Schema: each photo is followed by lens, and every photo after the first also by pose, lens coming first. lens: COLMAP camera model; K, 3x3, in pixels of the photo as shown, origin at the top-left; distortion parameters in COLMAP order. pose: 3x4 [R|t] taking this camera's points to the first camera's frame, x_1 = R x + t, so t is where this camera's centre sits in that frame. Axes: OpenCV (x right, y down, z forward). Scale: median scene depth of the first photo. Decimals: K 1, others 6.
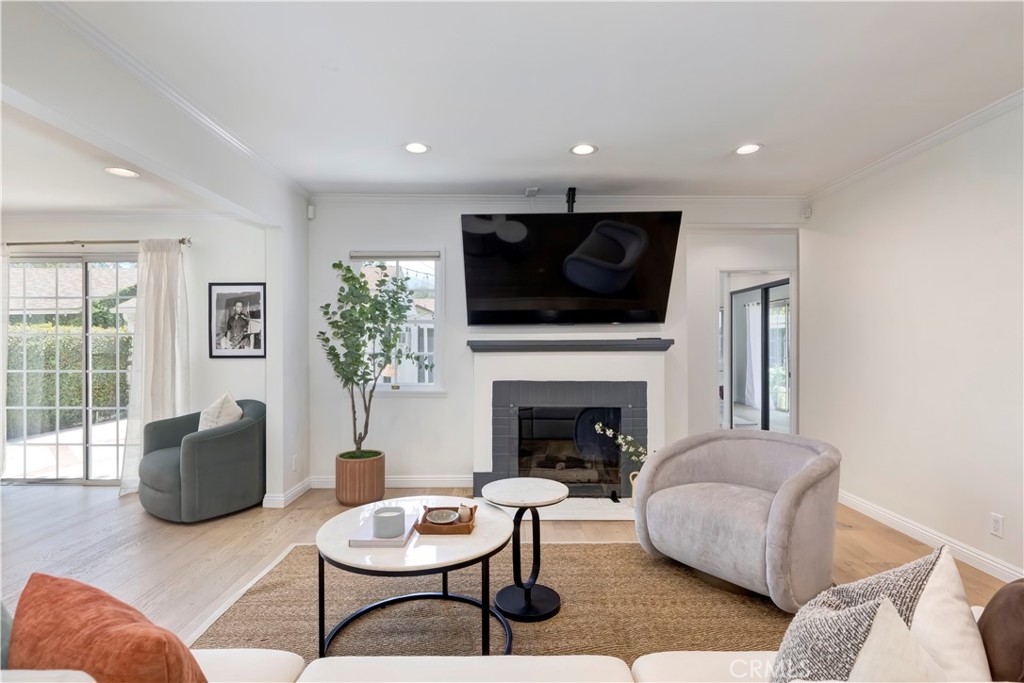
lens RADIAL K [[499.8, 0, 511.0], [0, 499.8, 348.6], [0, 0, 1]] dist [-0.003006, 0.001526]
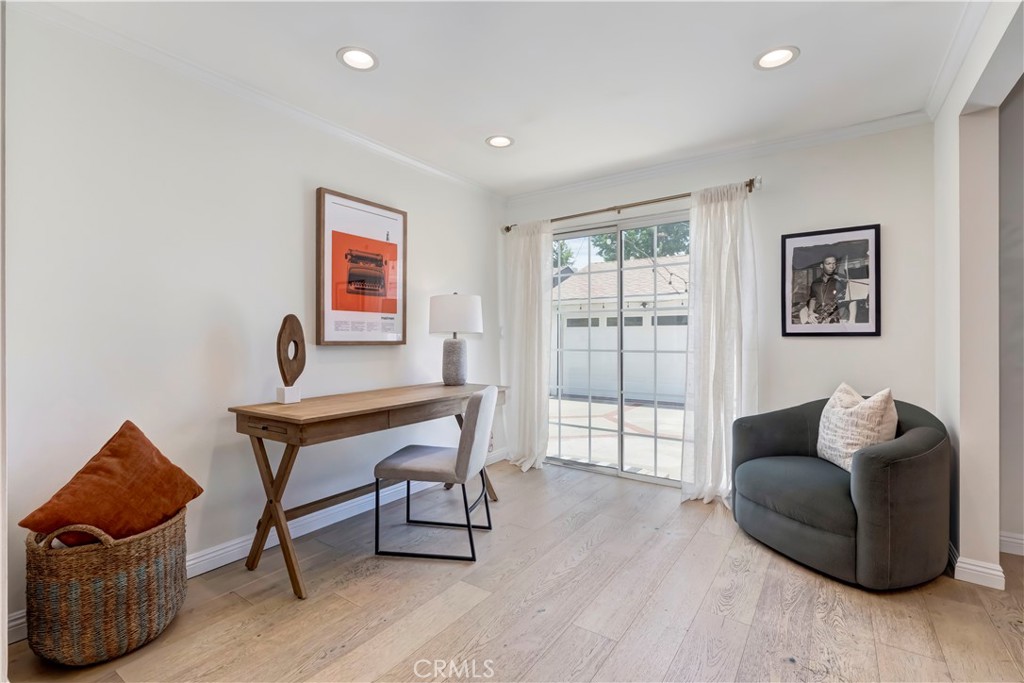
lens RADIAL K [[464.3, 0, 507.7], [0, 464.3, 340.9], [0, 0, 1]] dist [0.000864, -0.000469]
pose [[0.816303, 0.006063, -0.577592, -0.537163], [-0.005265, 0.999981, 0.003057, 0.026329], [0.577600, 0.000545, 0.816320, 0.195670]]
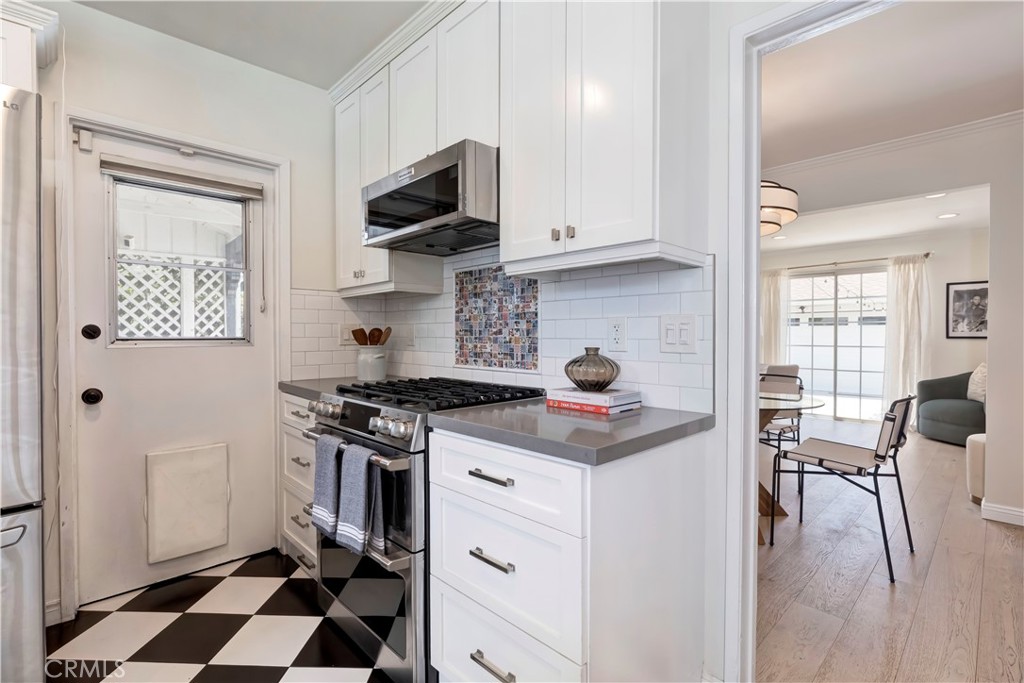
lens RADIAL K [[481.0, 0, 511.1], [0, 481.0, 341.3], [0, 0, 1]] dist [-0.004473, 0.001492]
pose [[0.698206, 0.013926, -0.715761, -0.495168], [-0.006569, 0.999893, 0.013045, 0.018143], [0.715866, -0.004406, 0.698223, -0.770774]]
